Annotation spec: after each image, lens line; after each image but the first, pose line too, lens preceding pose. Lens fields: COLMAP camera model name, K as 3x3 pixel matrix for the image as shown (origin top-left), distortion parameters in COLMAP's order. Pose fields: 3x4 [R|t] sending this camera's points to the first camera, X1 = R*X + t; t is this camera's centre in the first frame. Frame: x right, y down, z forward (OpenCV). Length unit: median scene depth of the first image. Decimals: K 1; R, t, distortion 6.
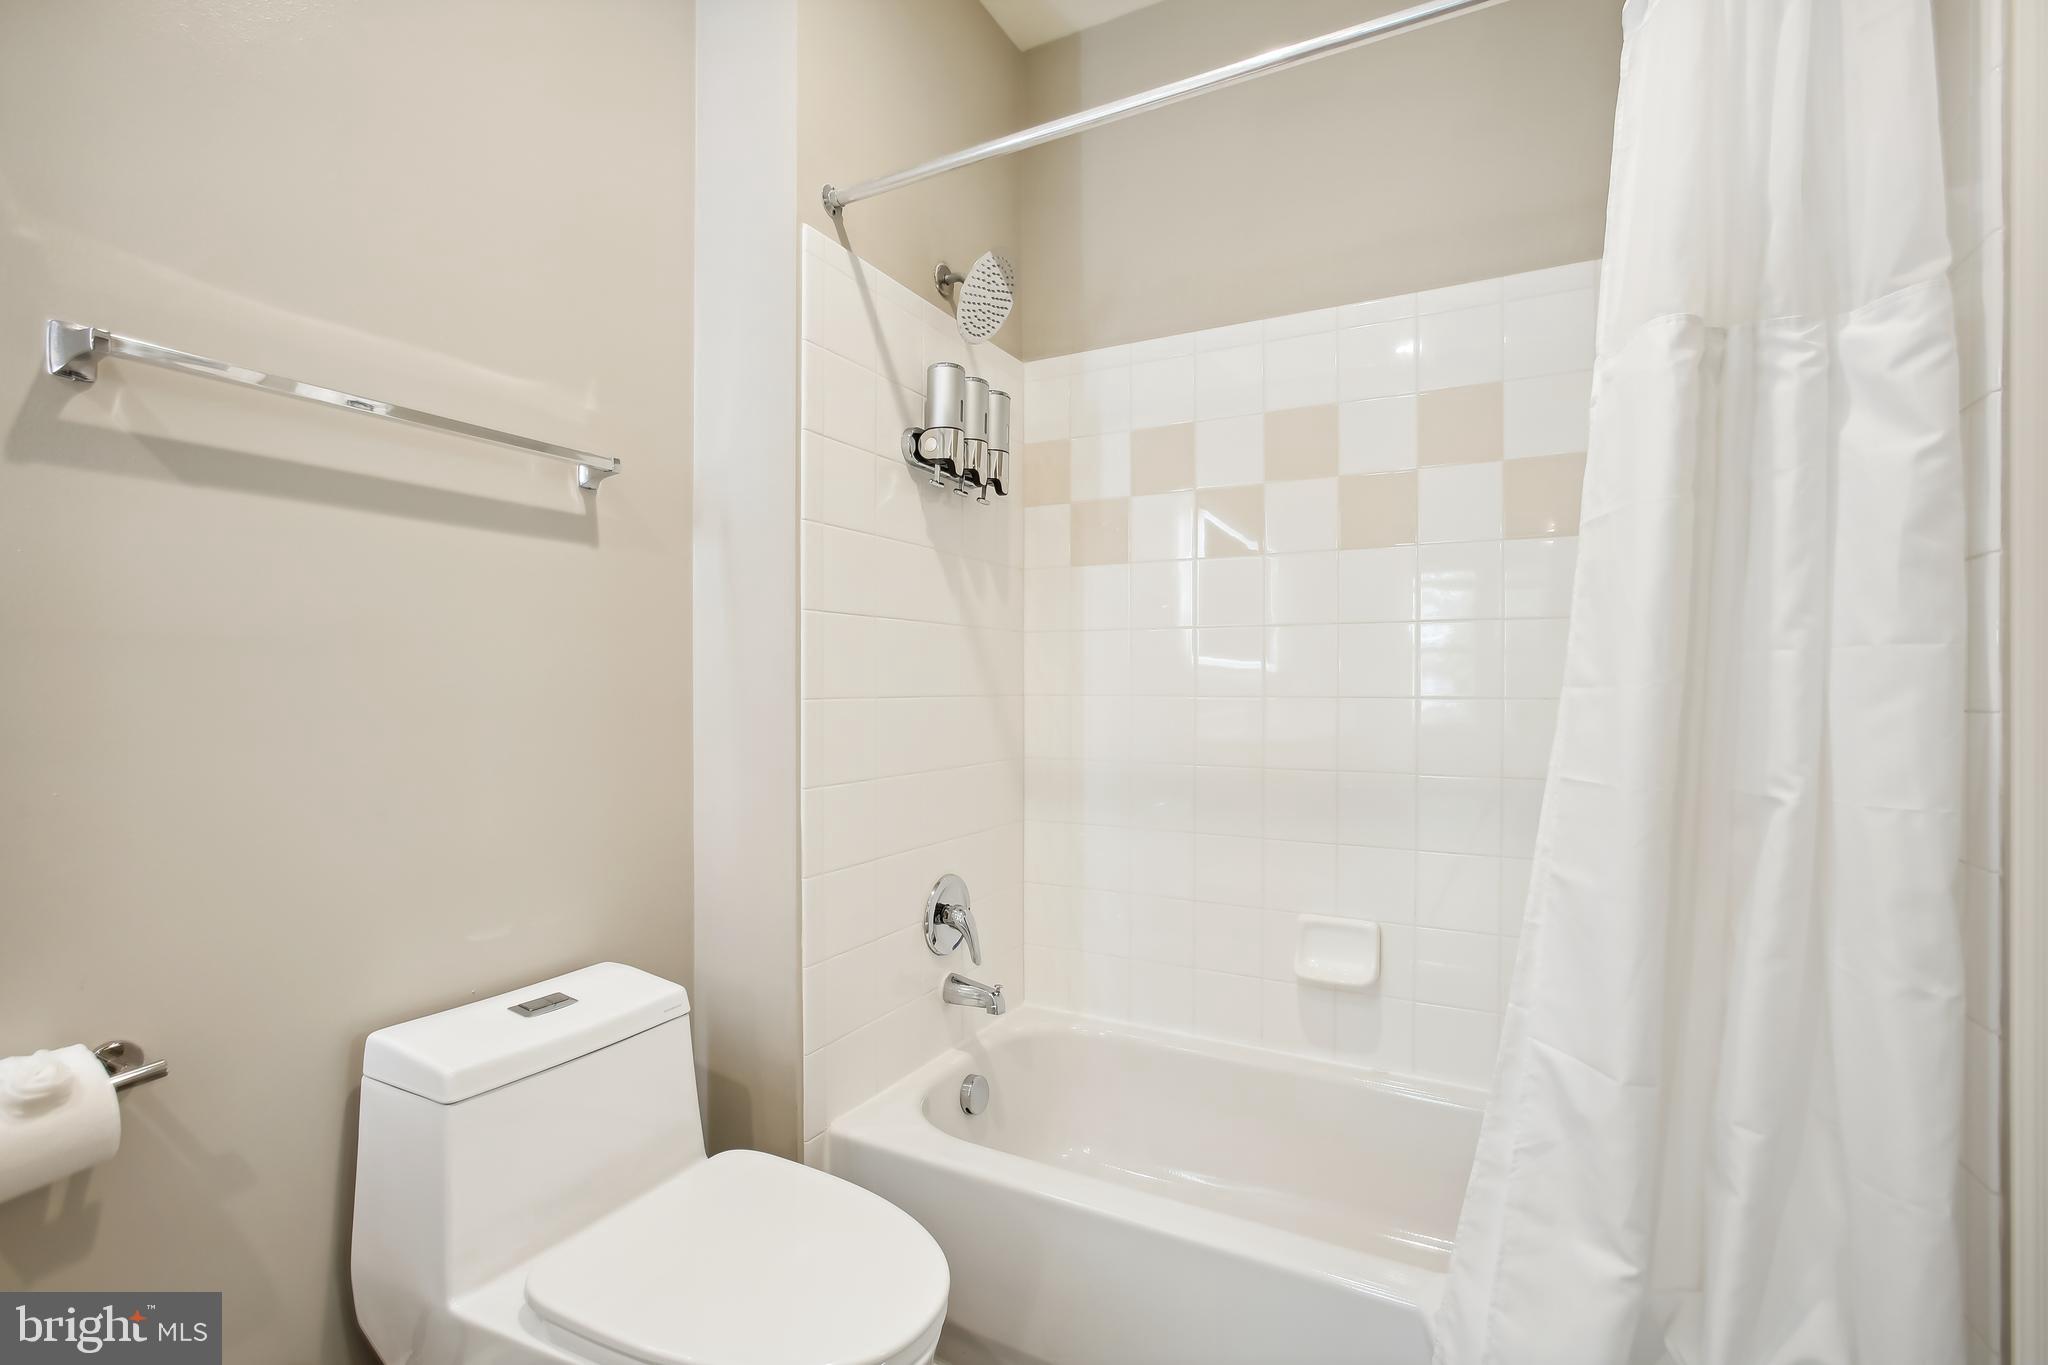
lens RADIAL K [[926.0, 0, 1018.1], [0, 926.0, 684.8], [0, 0, 1]] dist [-0.027780, 0.019136]
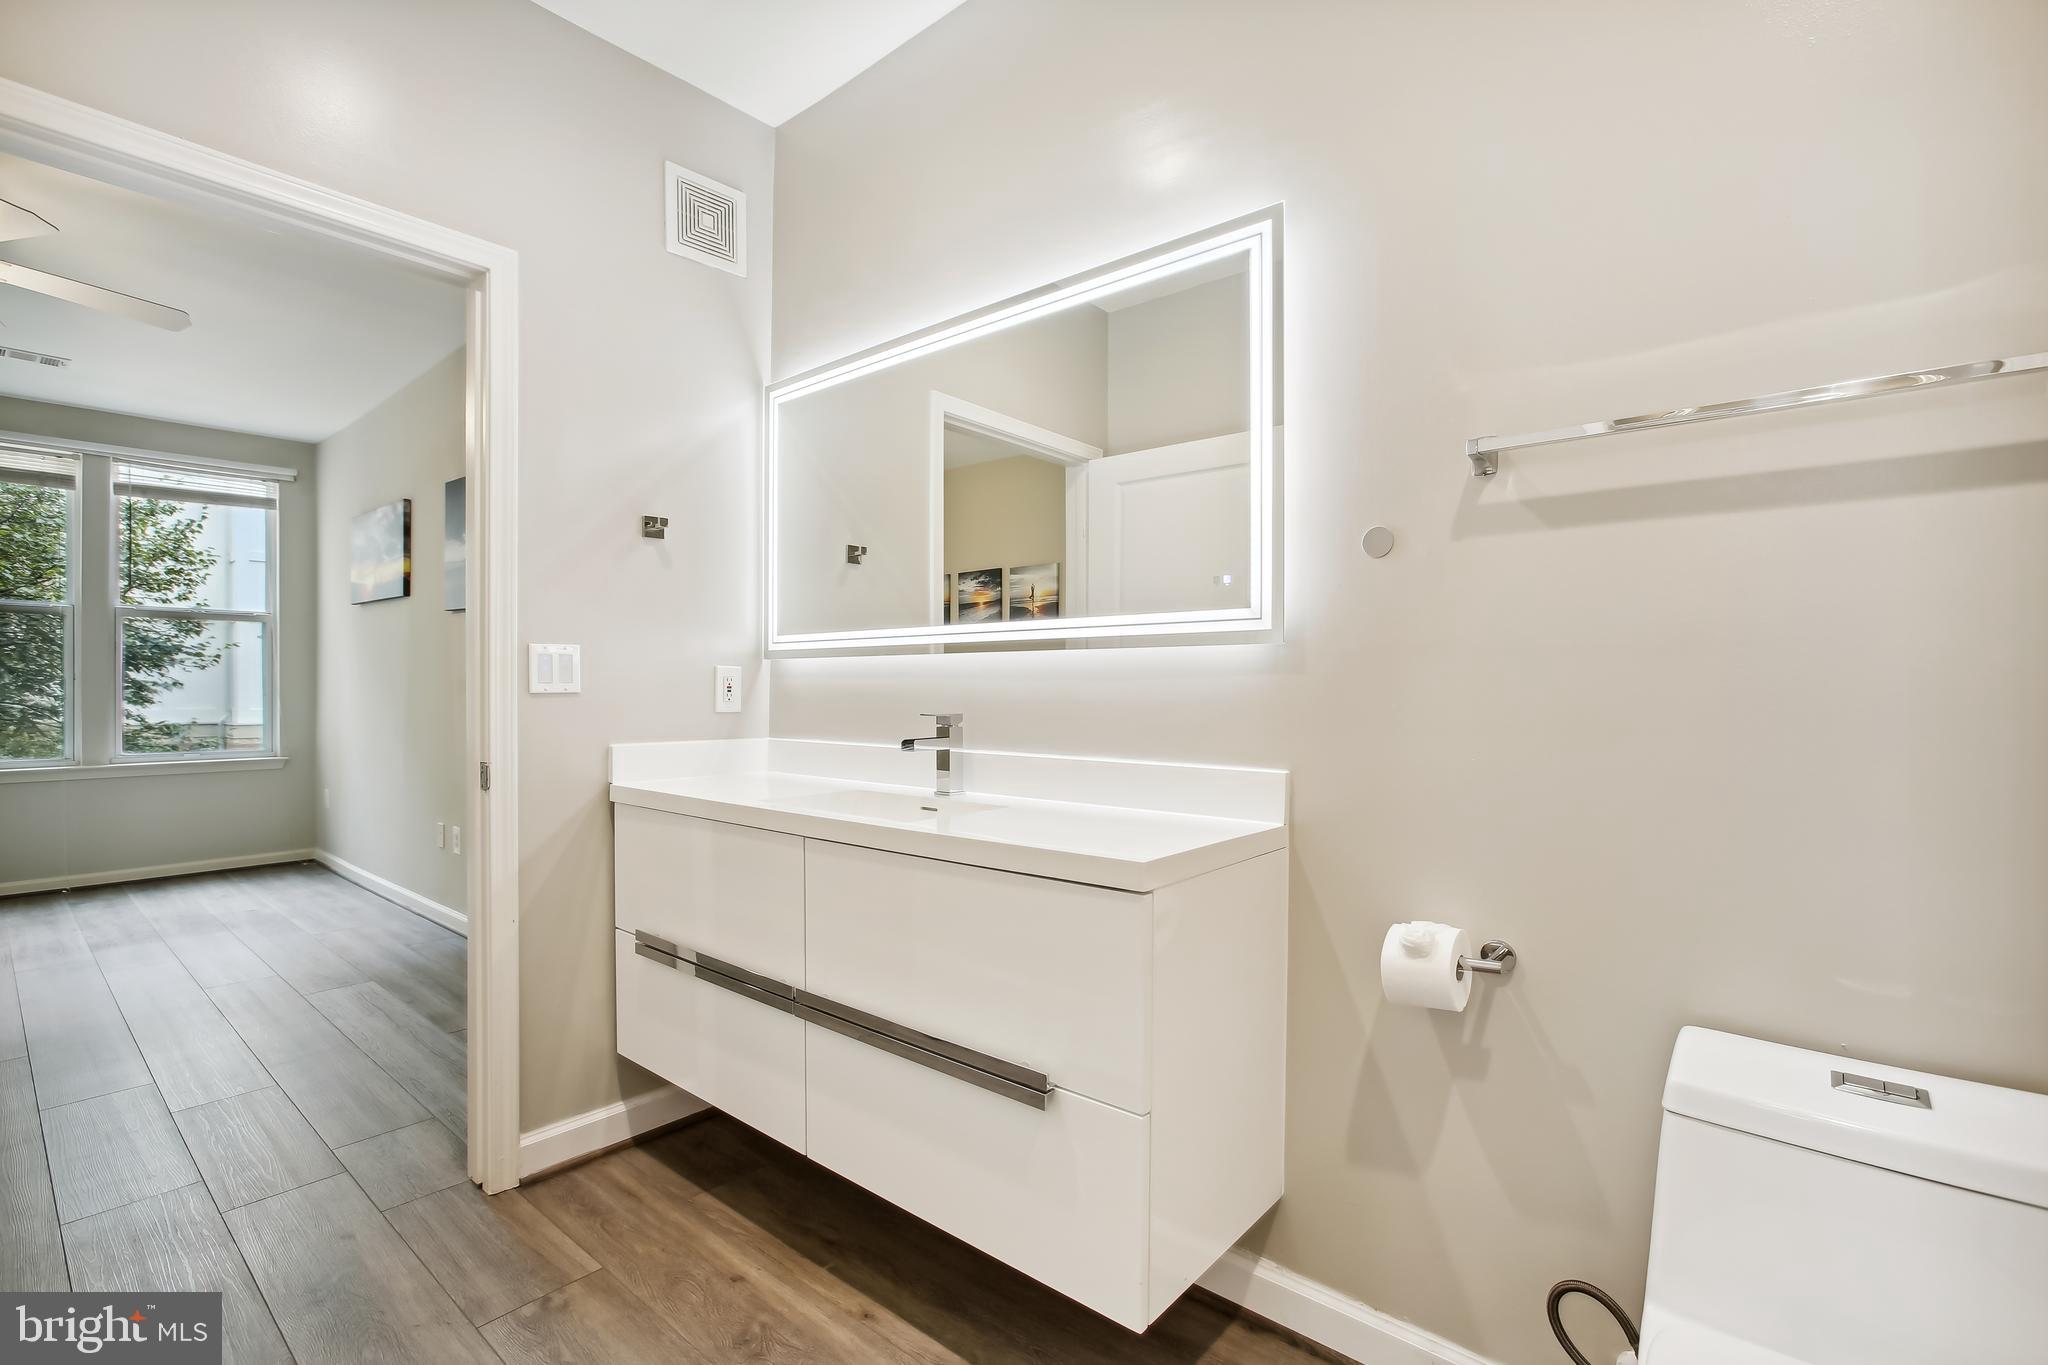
lens RADIAL K [[917.7, 0, 1027.3], [0, 917.7, 679.3], [0, 0, 1]] dist [-0.044898, 0.017124]
pose [[-0.191754, -0.002967, -0.981439, 0.453628], [-0.003102, 0.999992, -0.002418, -0.002961], [0.981438, 0.002581, -0.191762, 0.497585]]
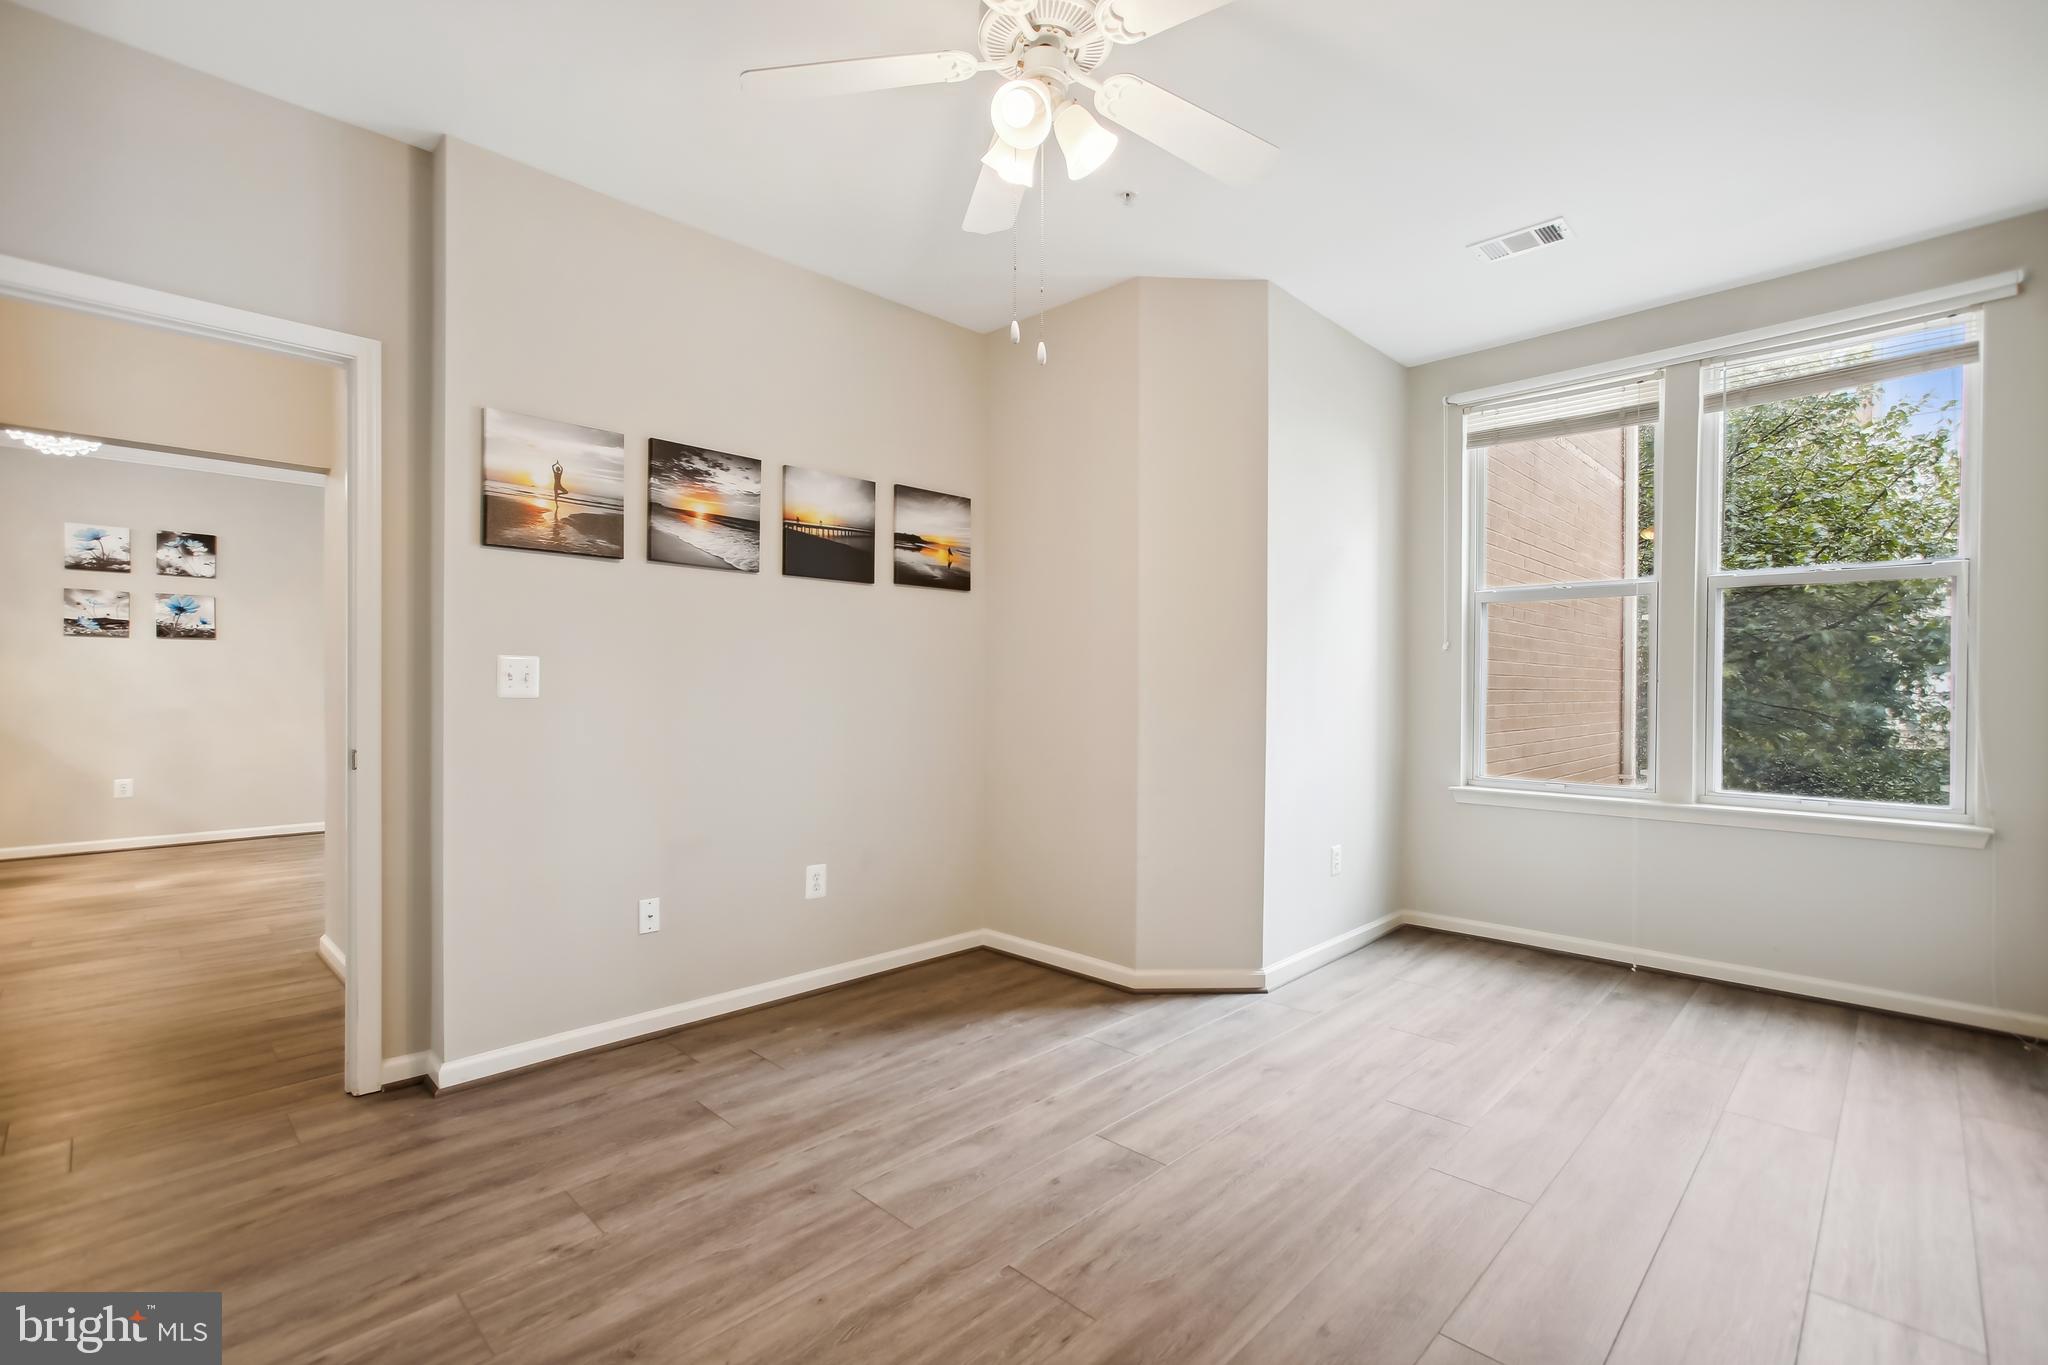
lens RADIAL K [[926.0, 0, 1018.1], [0, 926.0, 684.8], [0, 0, 1]] dist [-0.027780, 0.019136]
pose [[-0.960804, -0.004984, 0.277183, -1.784695], [-0.003512, 0.999977, 0.005805, 0.004081], [-0.277206, 0.004604, -0.960800, -1.252915]]
